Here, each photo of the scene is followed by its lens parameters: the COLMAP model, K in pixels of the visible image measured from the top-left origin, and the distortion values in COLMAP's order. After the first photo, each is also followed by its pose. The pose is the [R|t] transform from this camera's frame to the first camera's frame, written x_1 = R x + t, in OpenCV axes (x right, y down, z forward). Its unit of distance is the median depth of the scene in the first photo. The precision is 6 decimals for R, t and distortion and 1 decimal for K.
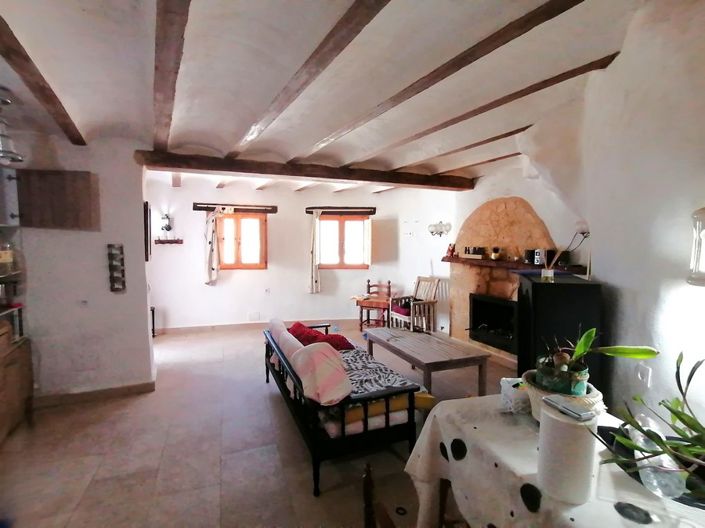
lens RADIAL K [[350.3, 0, 352.5], [0, 350.3, 264.0], [0, 0, 1]] dist [0.000098, -0.000033]
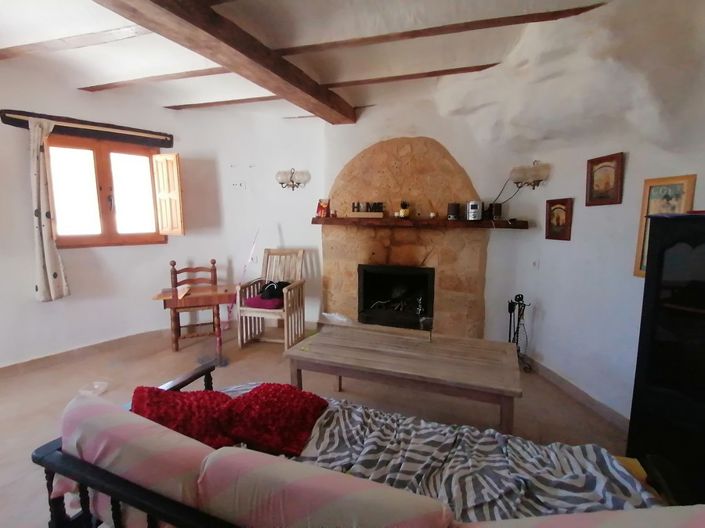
lens RADIAL K [[347.6, 0, 352.5], [0, 347.6, 264.0], [0, 0, 1]] dist [0.009685, -0.000420]
pose [[0.695870, -0.096838, 0.711609, -0.198090], [0.045203, 0.994809, 0.091174, 0.012566], [-0.716743, -0.031278, 0.696635, 0.465495]]
